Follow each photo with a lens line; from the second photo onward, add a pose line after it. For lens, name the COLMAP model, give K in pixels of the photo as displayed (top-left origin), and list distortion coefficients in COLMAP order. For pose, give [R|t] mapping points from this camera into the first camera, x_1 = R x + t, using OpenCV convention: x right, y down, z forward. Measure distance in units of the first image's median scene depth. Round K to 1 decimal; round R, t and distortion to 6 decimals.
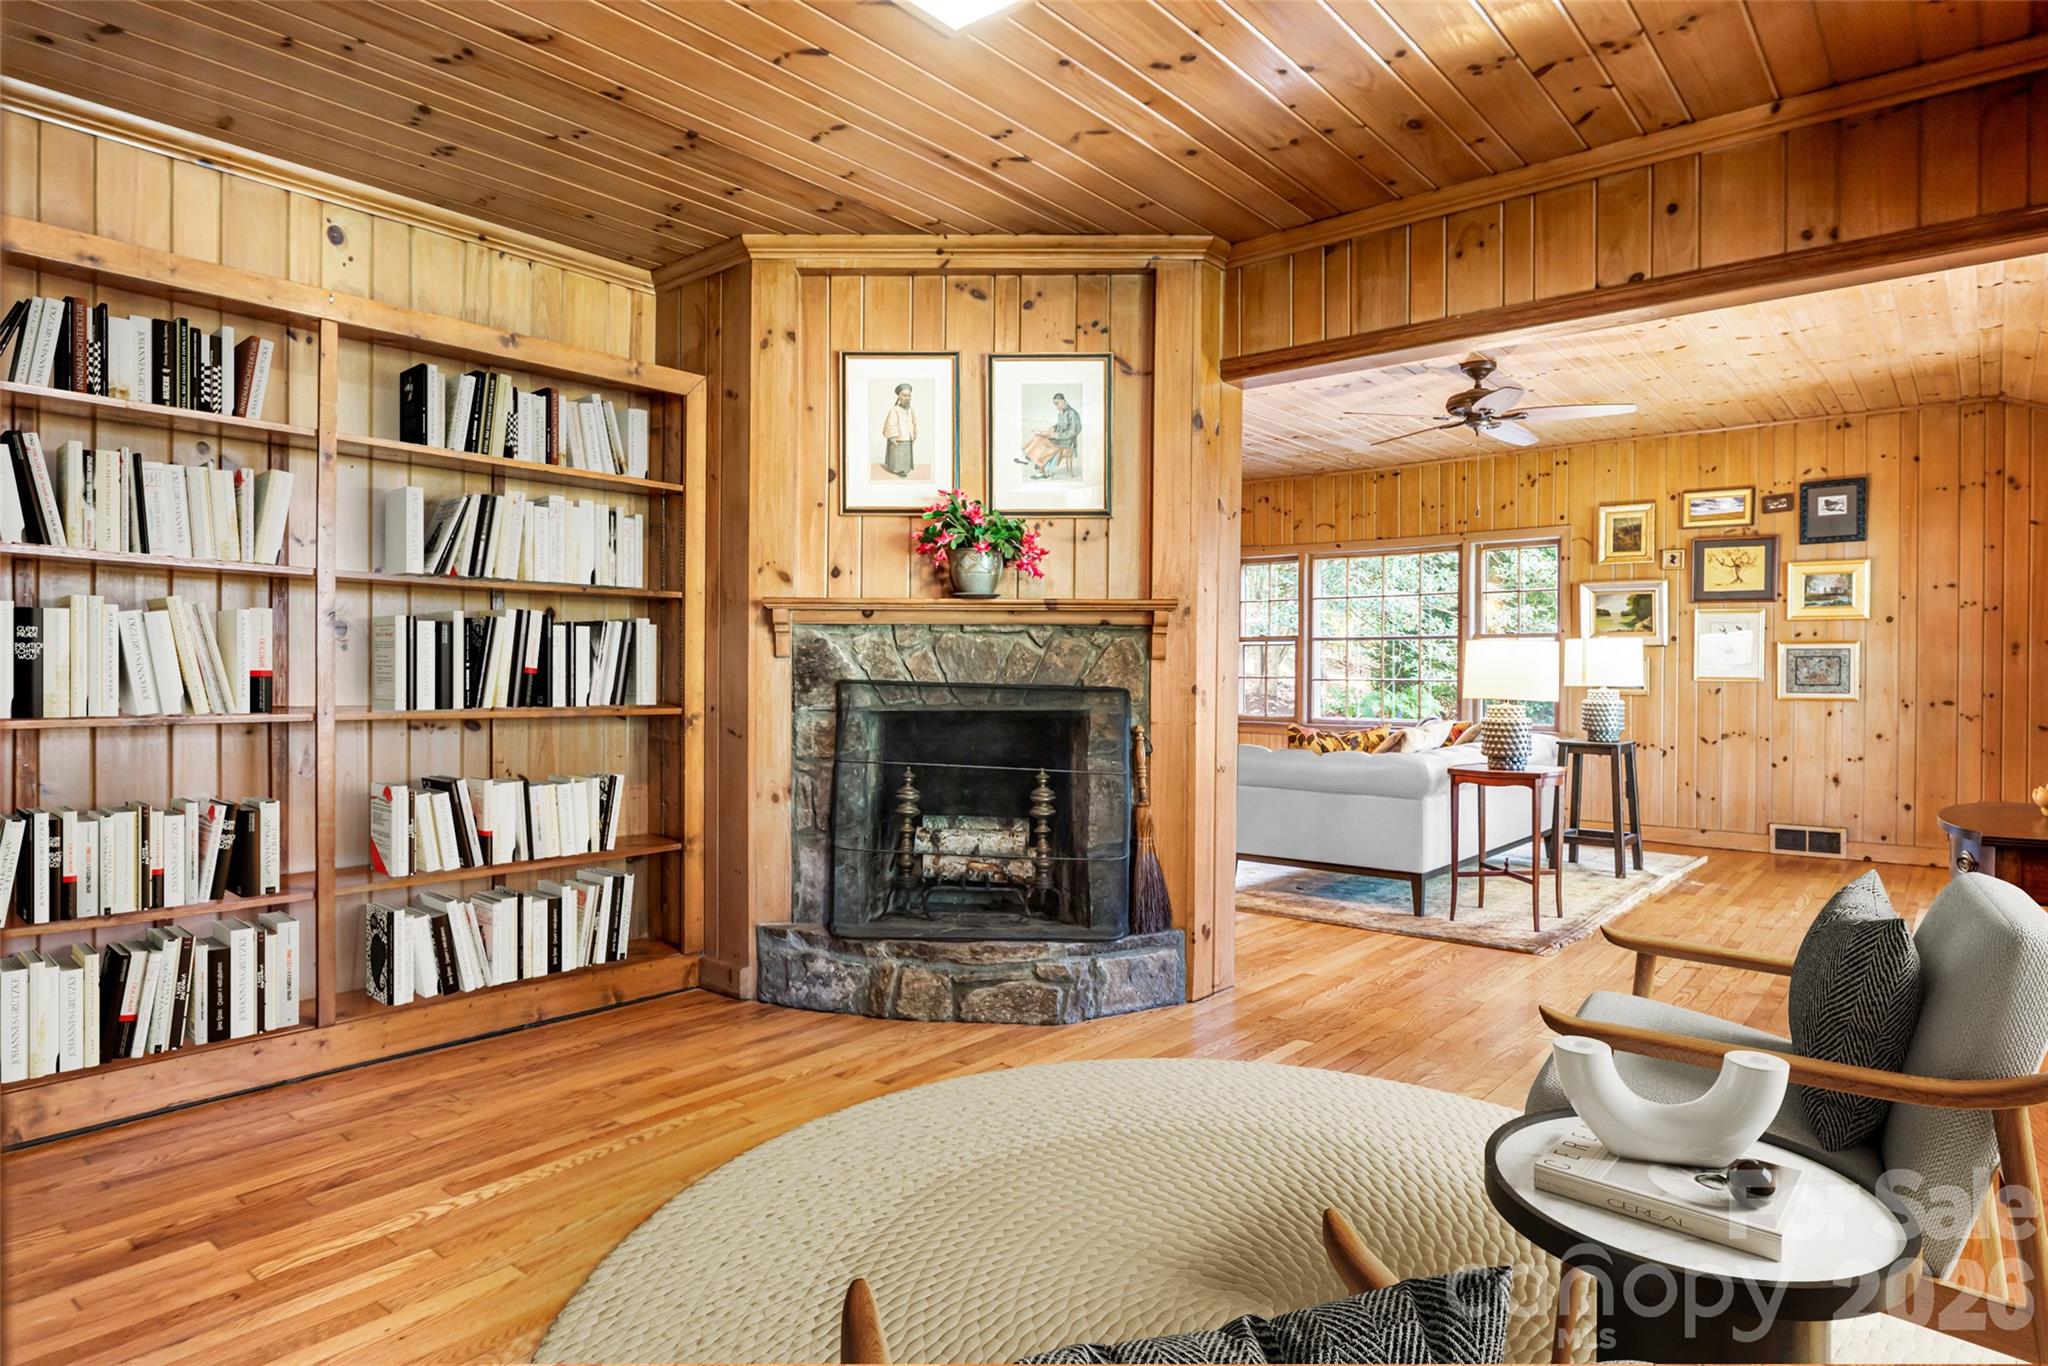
lens RADIAL K [[1219.7, 0, 1022.1], [0, 1219.7, 679.8], [0, 0, 1]] dist [-0.002881, 0.003274]
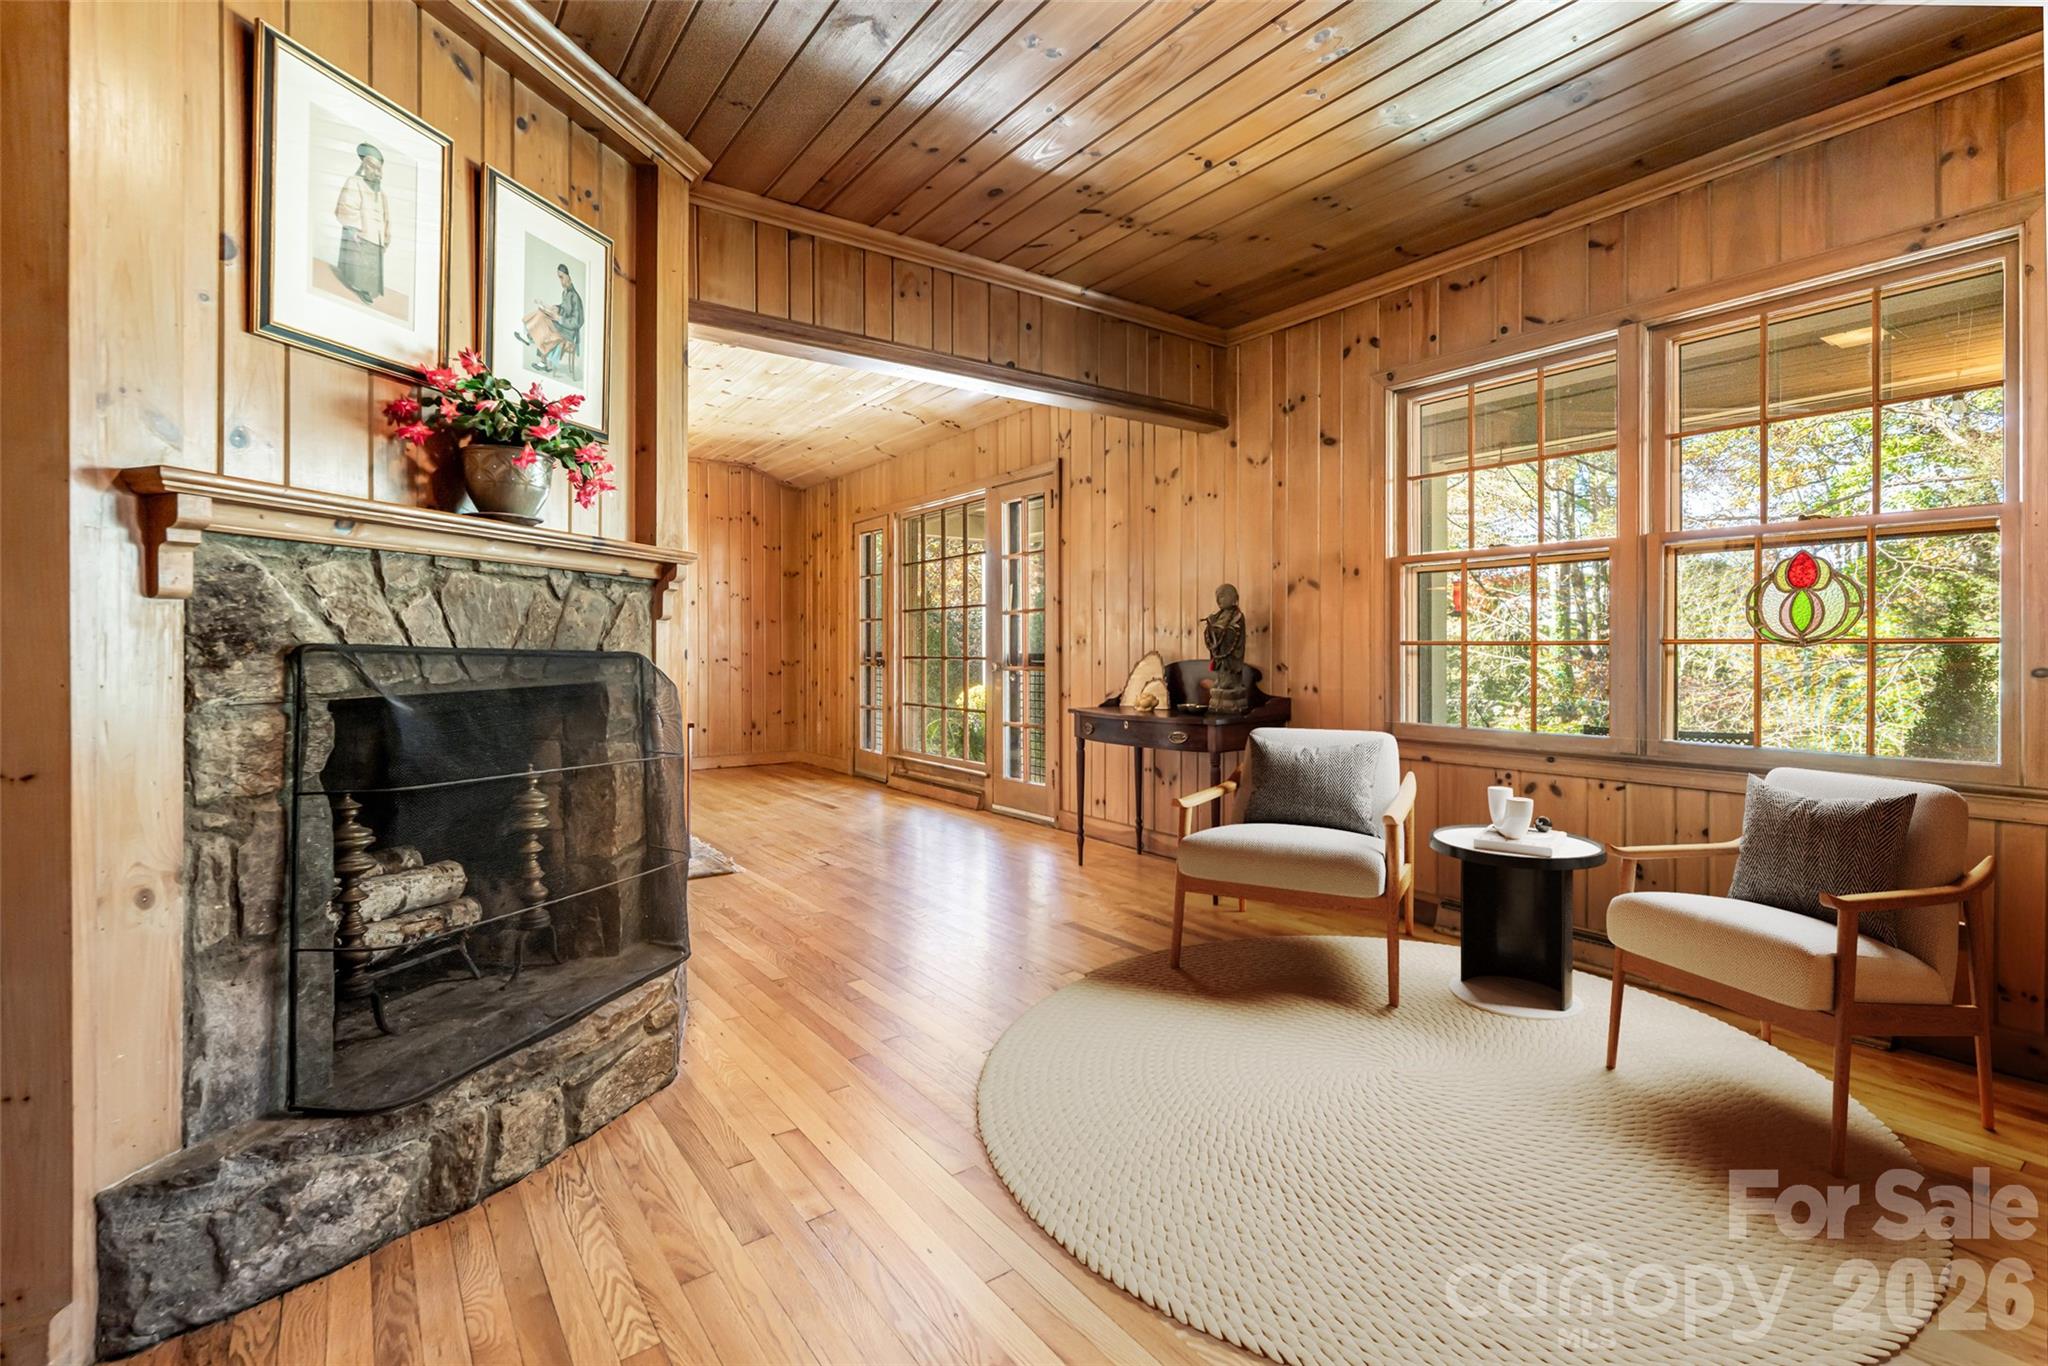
lens RADIAL K [[925.3, 0, 1032.0], [0, 925.3, 648.0], [0, 0, 1]] dist [0.003861, 0.000495]
pose [[0.250203, -0.006533, 0.968171, -0.460460], [0.005684, 0.999970, 0.005279, 0.001223], [-0.968177, 0.004182, 0.250233, 0.583176]]
